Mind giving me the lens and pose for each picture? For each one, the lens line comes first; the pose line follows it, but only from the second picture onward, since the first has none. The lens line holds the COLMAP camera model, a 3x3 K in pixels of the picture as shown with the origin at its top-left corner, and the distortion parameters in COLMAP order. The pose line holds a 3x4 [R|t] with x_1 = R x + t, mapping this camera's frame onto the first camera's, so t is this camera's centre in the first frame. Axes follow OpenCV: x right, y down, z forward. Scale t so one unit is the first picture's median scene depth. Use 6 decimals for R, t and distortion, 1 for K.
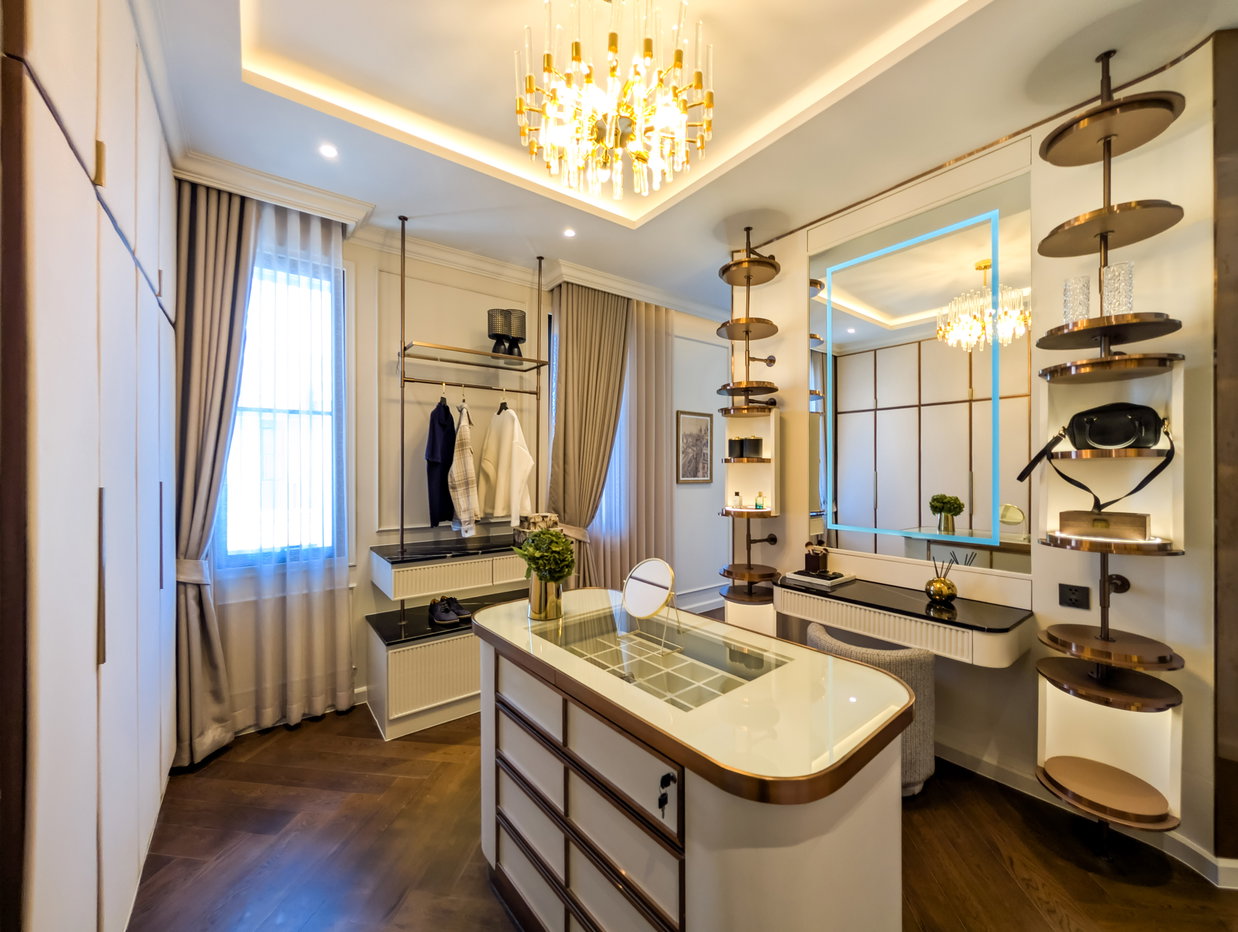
lens RADIAL K [[477.7, 0, 620.5], [0, 477.7, 469.3], [0, 0, 1]] dist [-0.000484, 0.000028]
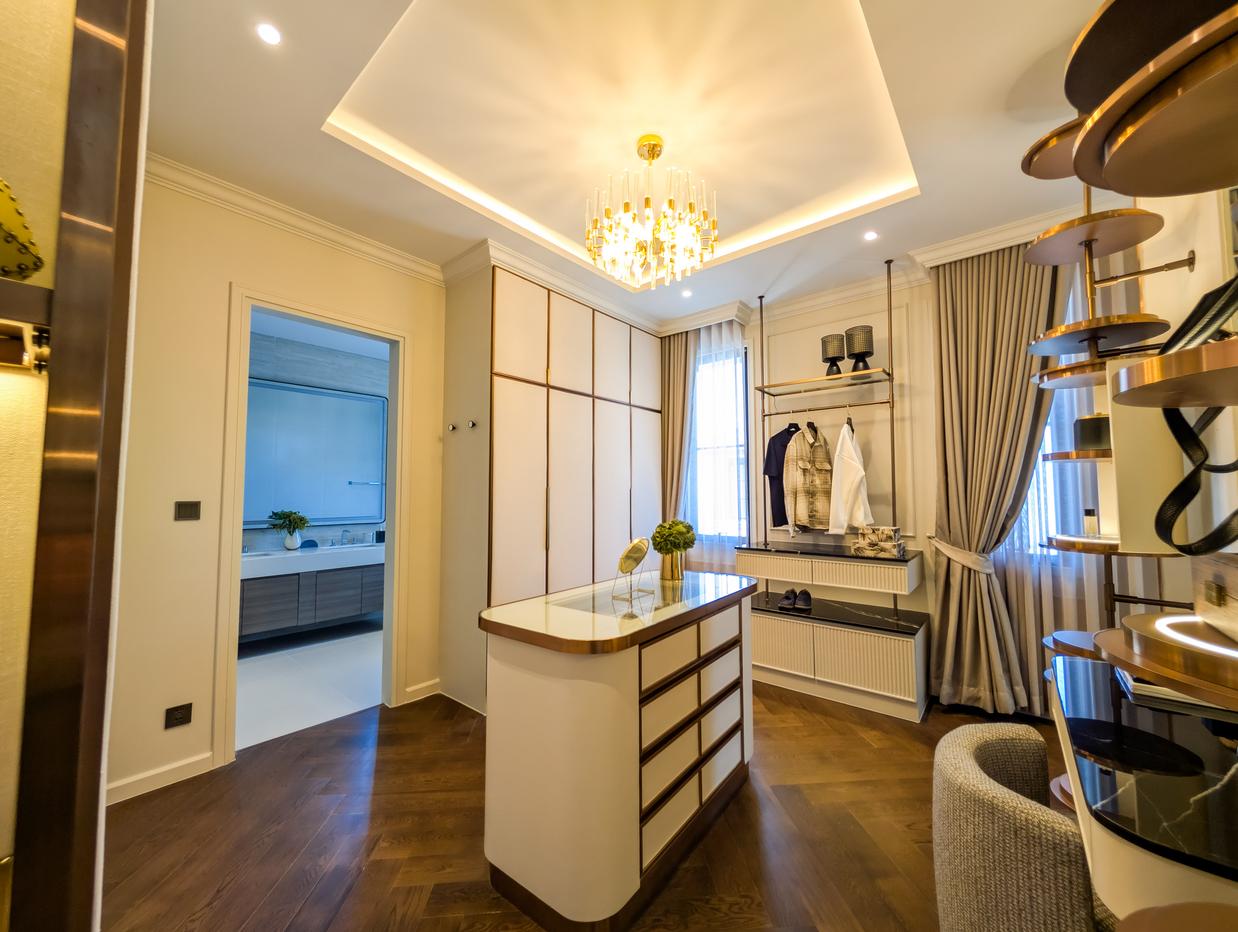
lens RADIAL K [[477.7, 0, 620.5], [0, 477.7, 469.3], [0, 0, 1]] dist [-0.000484, 0.000028]
pose [[0.231502, -0.053449, -0.971365, 0.713605], [-0.005534, 0.998401, -0.056255, 0.038975], [0.972819, 0.018398, 0.230836, 0.295509]]
